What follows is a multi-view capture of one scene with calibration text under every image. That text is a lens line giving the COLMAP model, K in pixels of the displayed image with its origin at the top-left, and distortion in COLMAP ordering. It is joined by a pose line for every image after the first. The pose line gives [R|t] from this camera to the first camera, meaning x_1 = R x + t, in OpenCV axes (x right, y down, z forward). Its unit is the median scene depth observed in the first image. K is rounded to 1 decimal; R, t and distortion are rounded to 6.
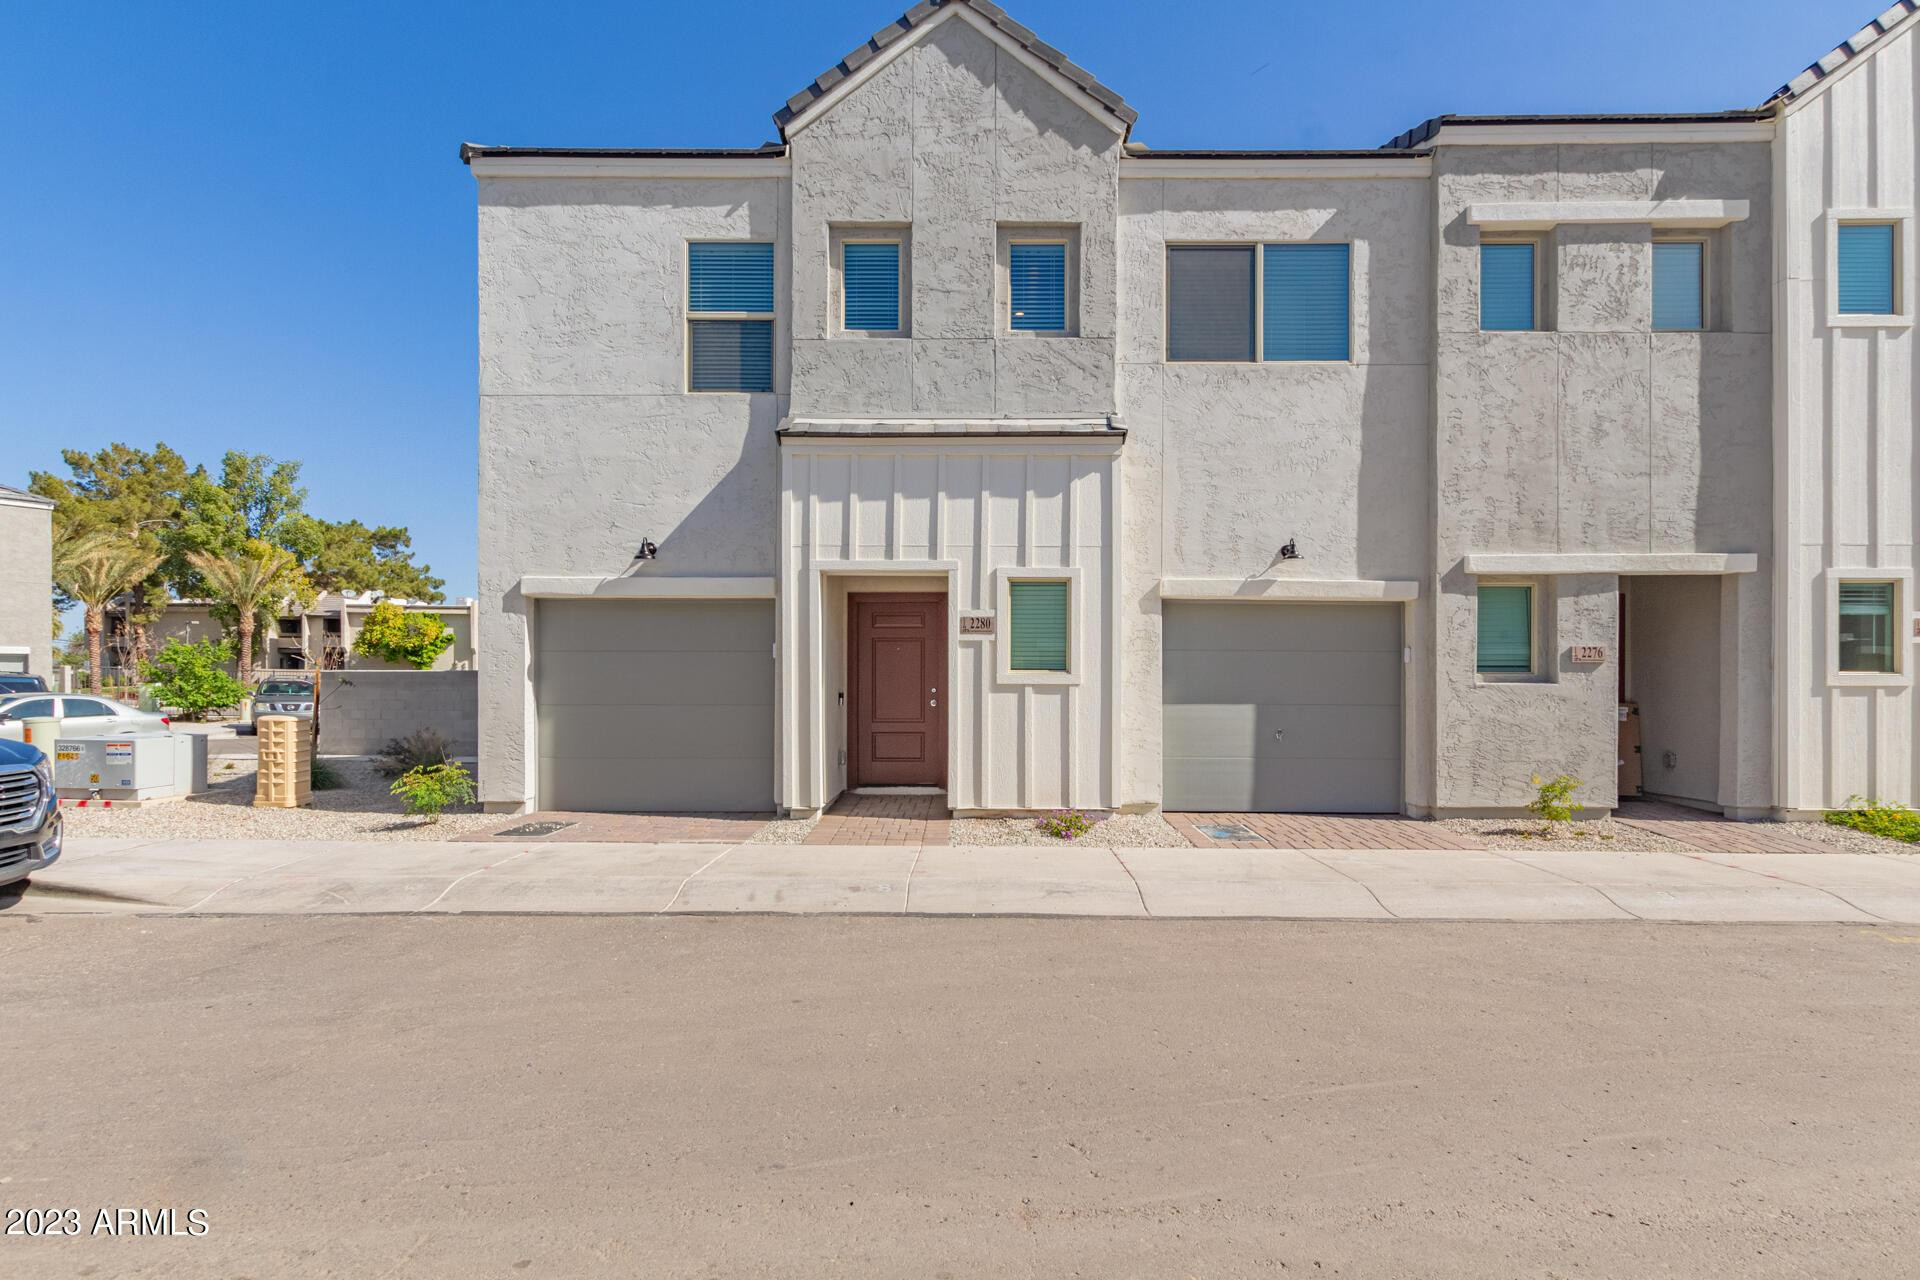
lens RADIAL K [[876.9, 0, 965.3], [0, 876.9, 644.5], [0, 0, 1]] dist [0.003946, 0.000256]
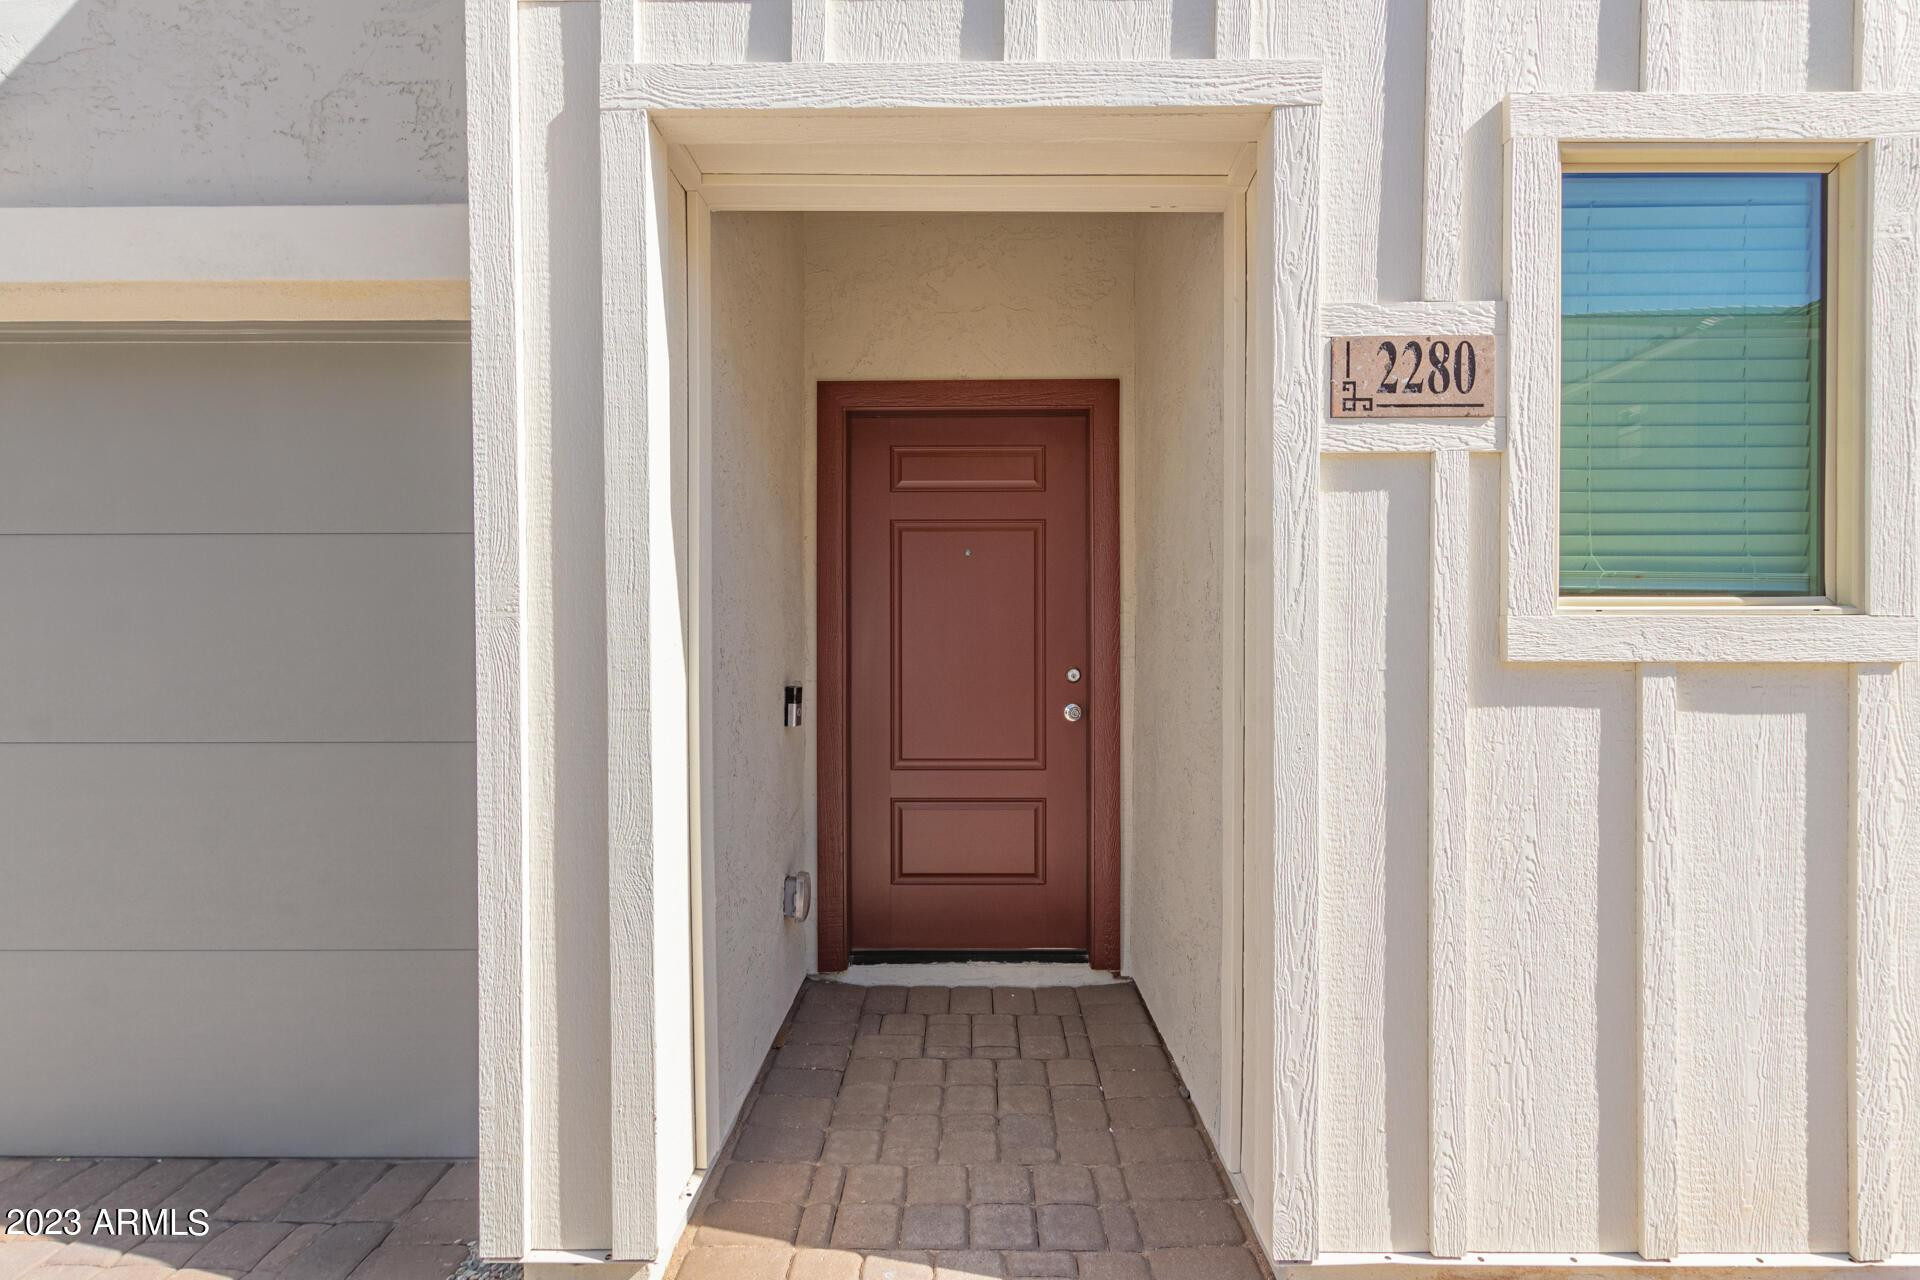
lens RADIAL K [[894.4, 0, 963.2], [0, 894.4, 630.8], [0, 0, 1]] dist [0.001315, -0.000887]
pose [[0.999917, -0.001992, -0.012715, -0.088805], [0.002293, 0.999715, 0.023747, 0.032163], [0.012665, -0.023774, 0.999637, 0.785602]]
